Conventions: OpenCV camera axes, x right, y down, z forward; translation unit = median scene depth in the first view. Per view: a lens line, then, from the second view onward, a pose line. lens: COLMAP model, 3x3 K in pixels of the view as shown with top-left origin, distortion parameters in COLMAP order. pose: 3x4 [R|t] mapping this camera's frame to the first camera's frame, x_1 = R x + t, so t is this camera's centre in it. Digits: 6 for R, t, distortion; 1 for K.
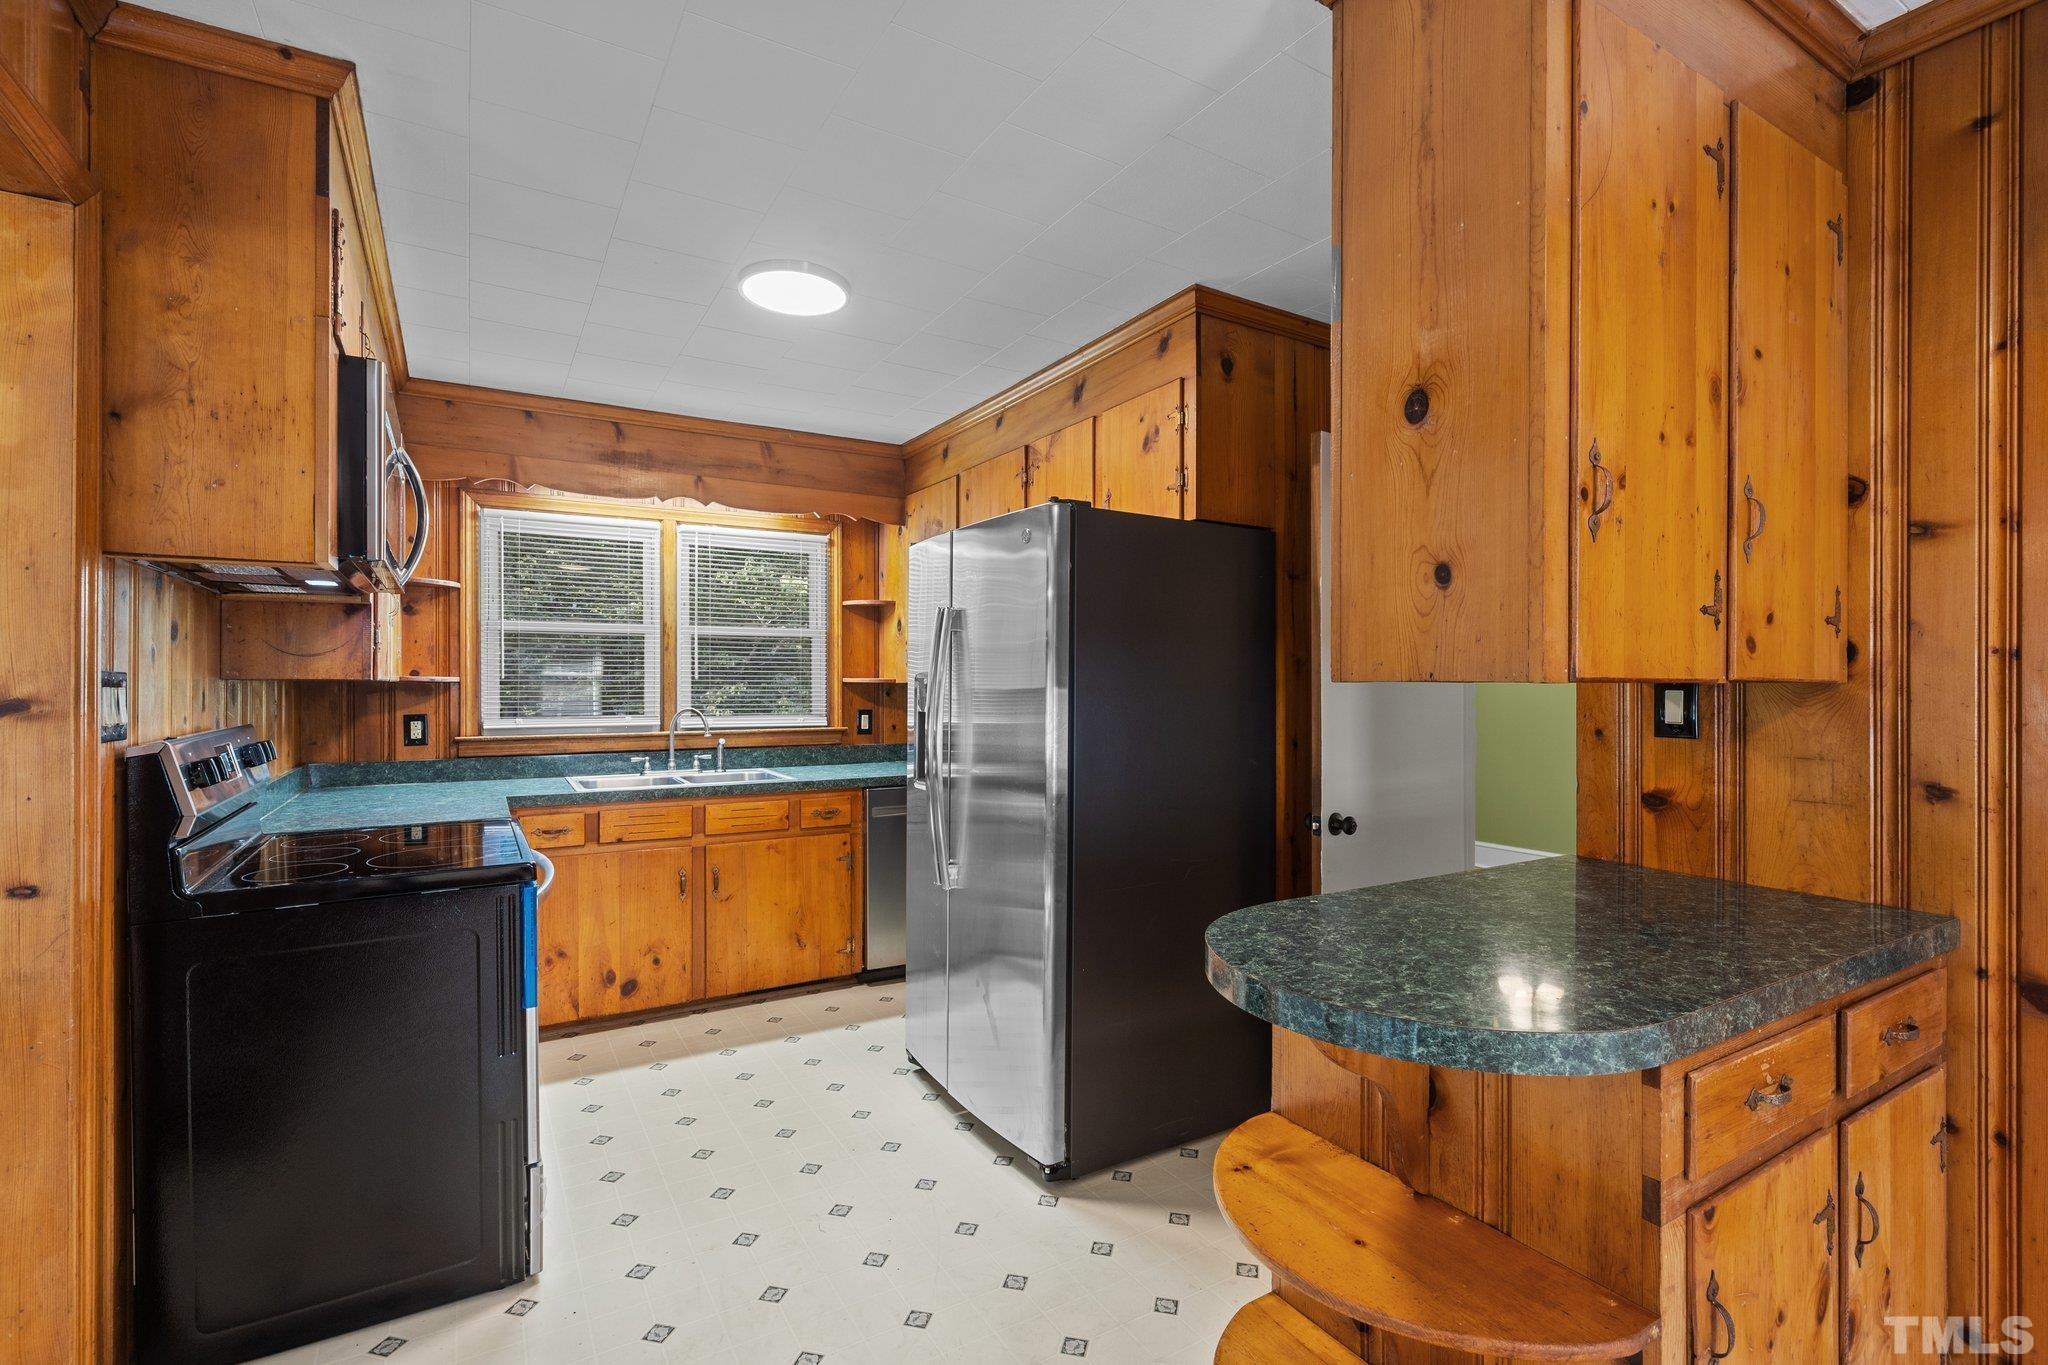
lens RADIAL K [[930.9, 0, 1021.6], [0, 930.9, 678.9], [0, 0, 1]] dist [-0.008569, 0.003463]
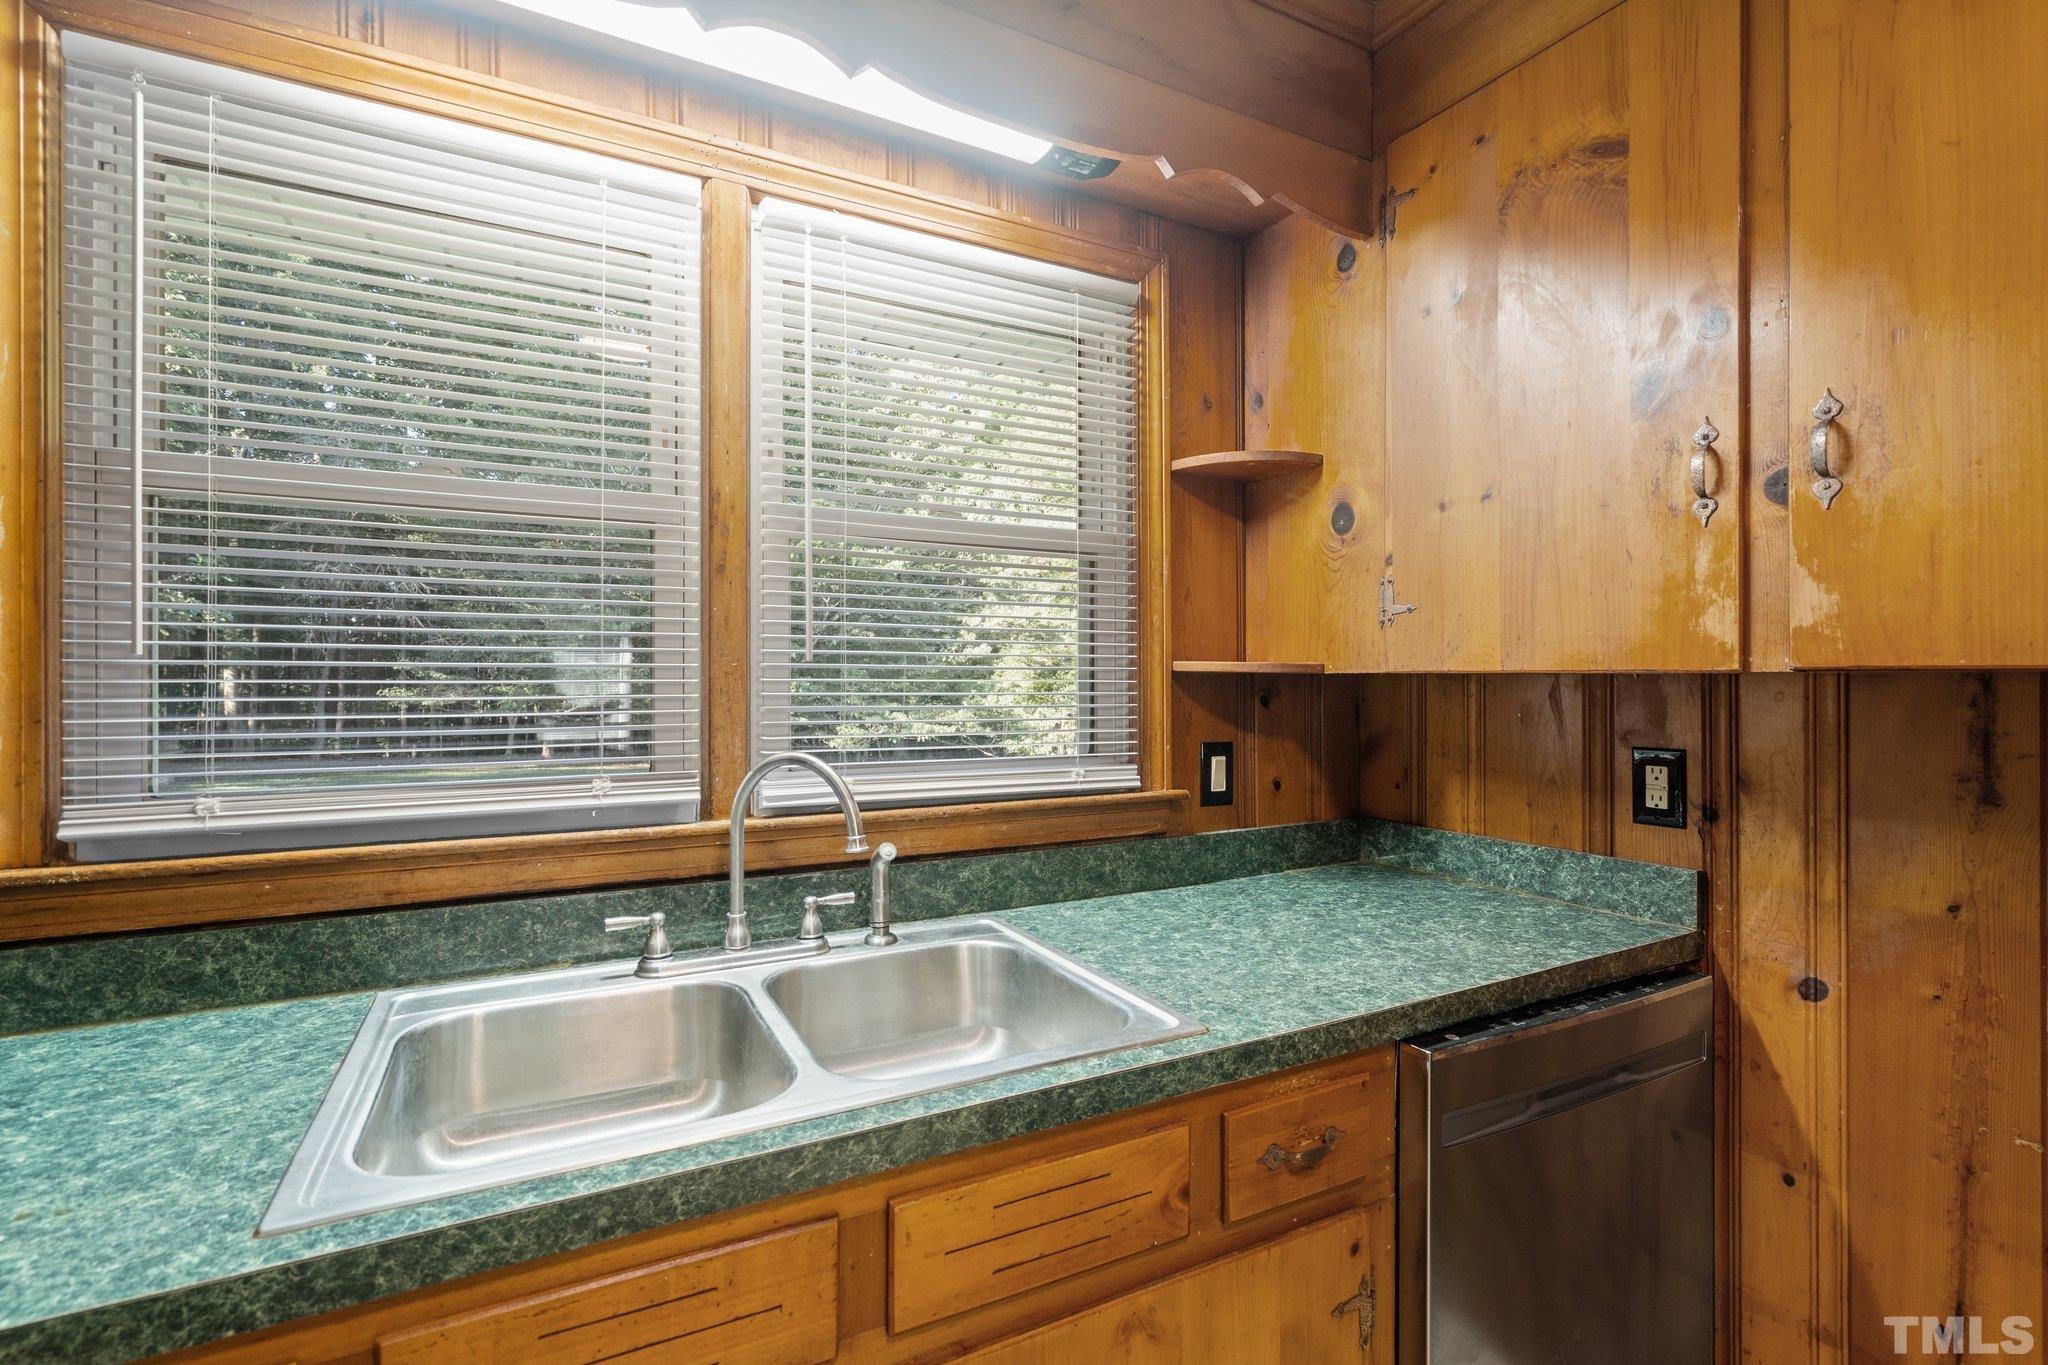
lens RADIAL K [[930.9, 0, 1019.8], [0, 930.9, 675.1], [0, 0, 1]] dist [-0.008569, 0.003463]
pose [[0.999052, 0.000800, -0.043534, -0.267036], [-0.000735, 0.999999, 0.001513, 0.004910], [0.043535, -0.001480, 0.999051, 0.689925]]
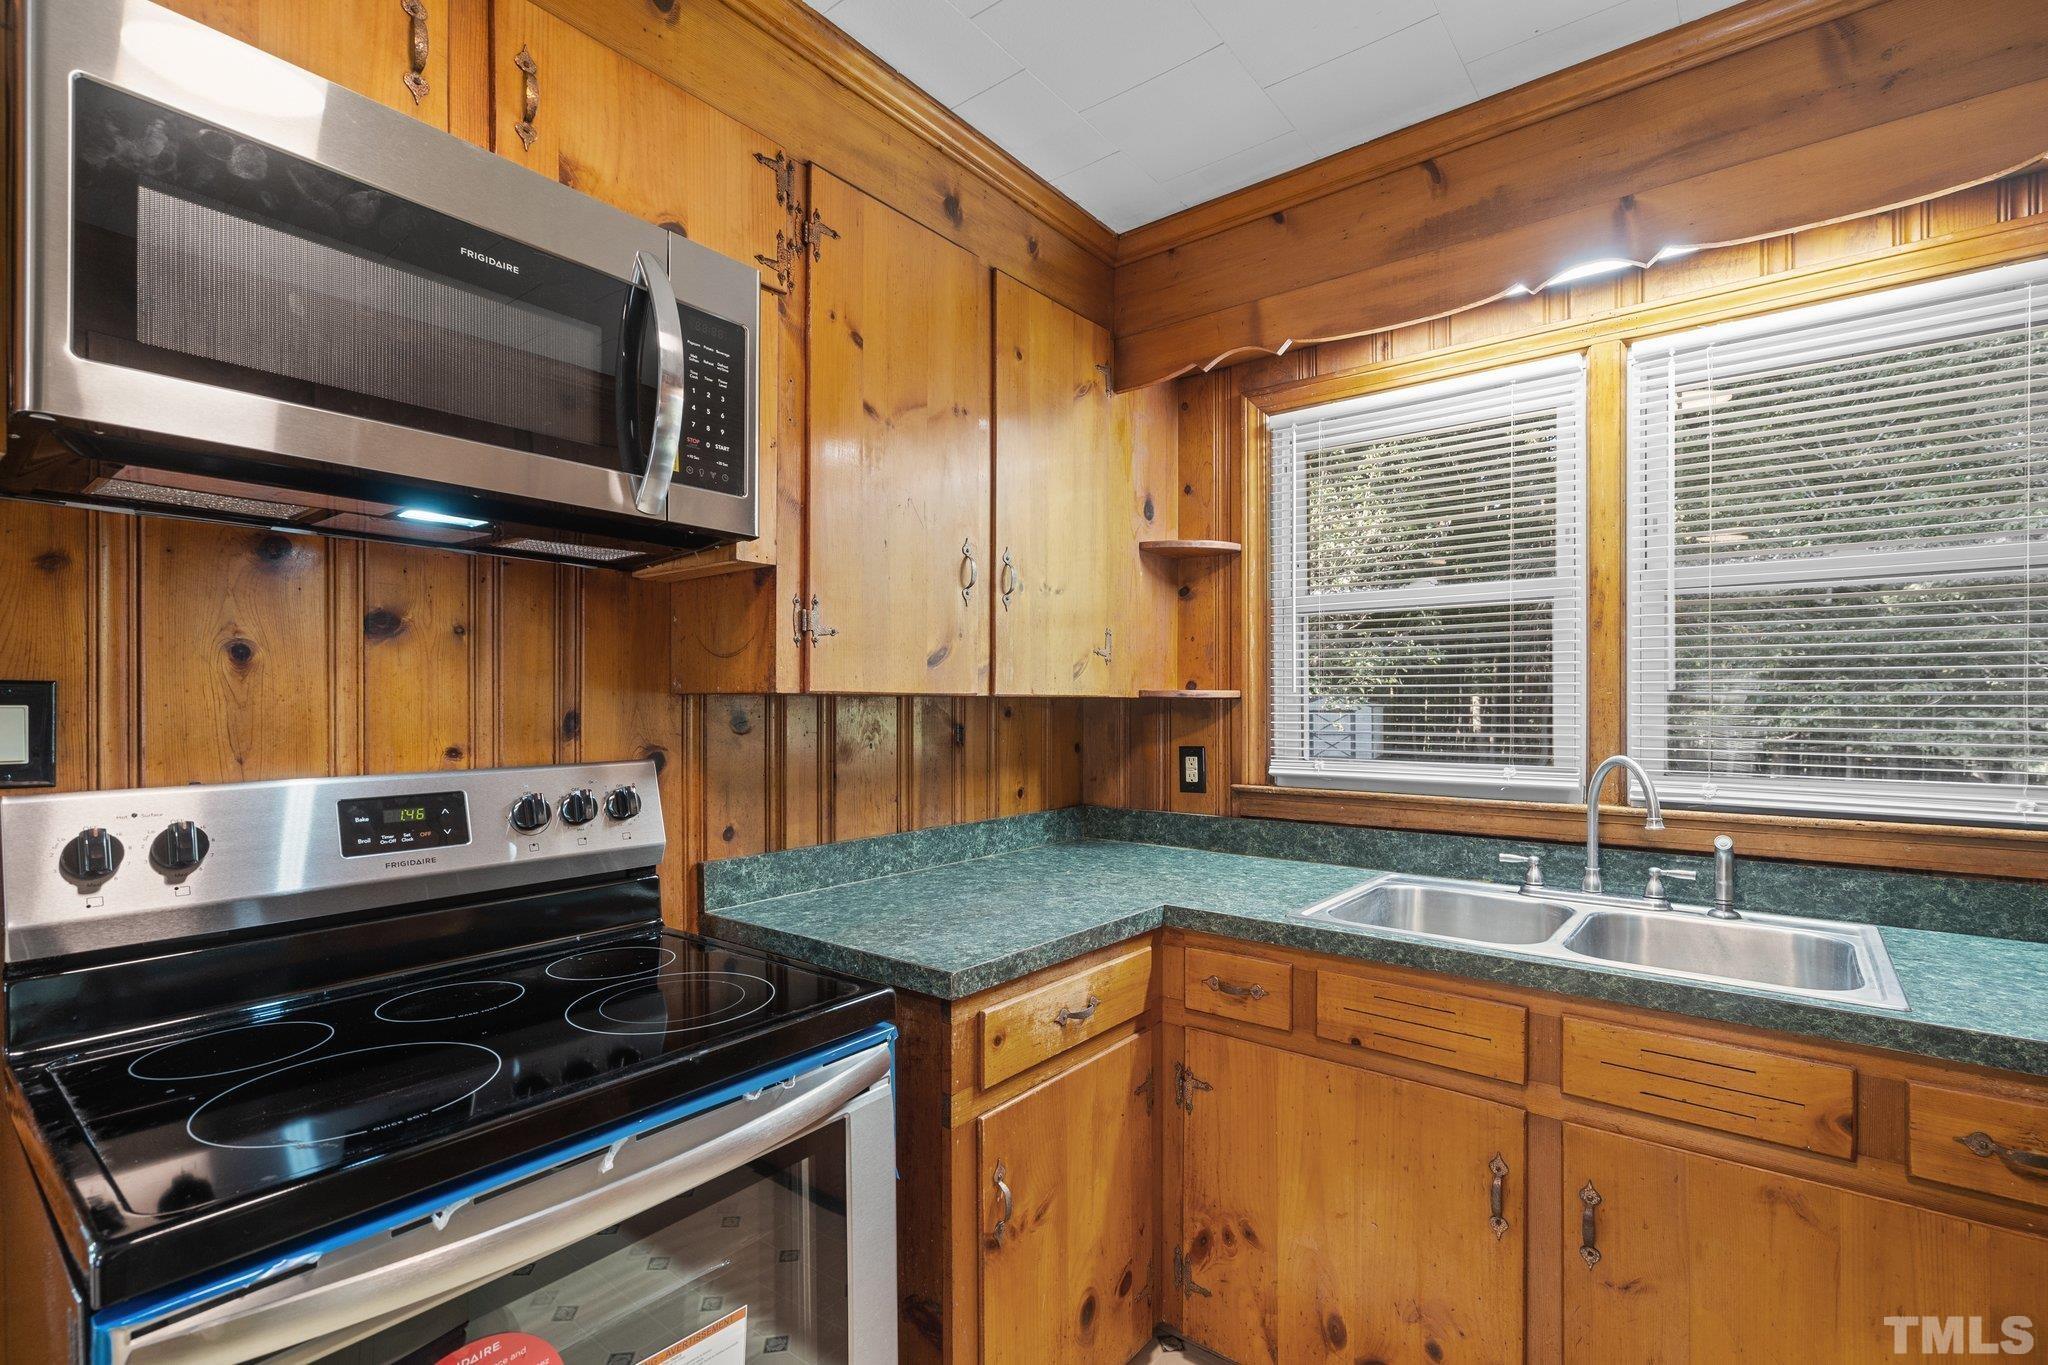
lens RADIAL K [[930.9, 0, 1038.5], [0, 930.9, 708.0], [0, 0, 1]] dist [-0.008569, 0.003463]
pose [[0.365626, 0.004784, -0.930750, -0.056257], [0.004527, 0.999966, 0.006918, 0.004613], [0.930751, -0.006743, 0.365591, 0.587206]]
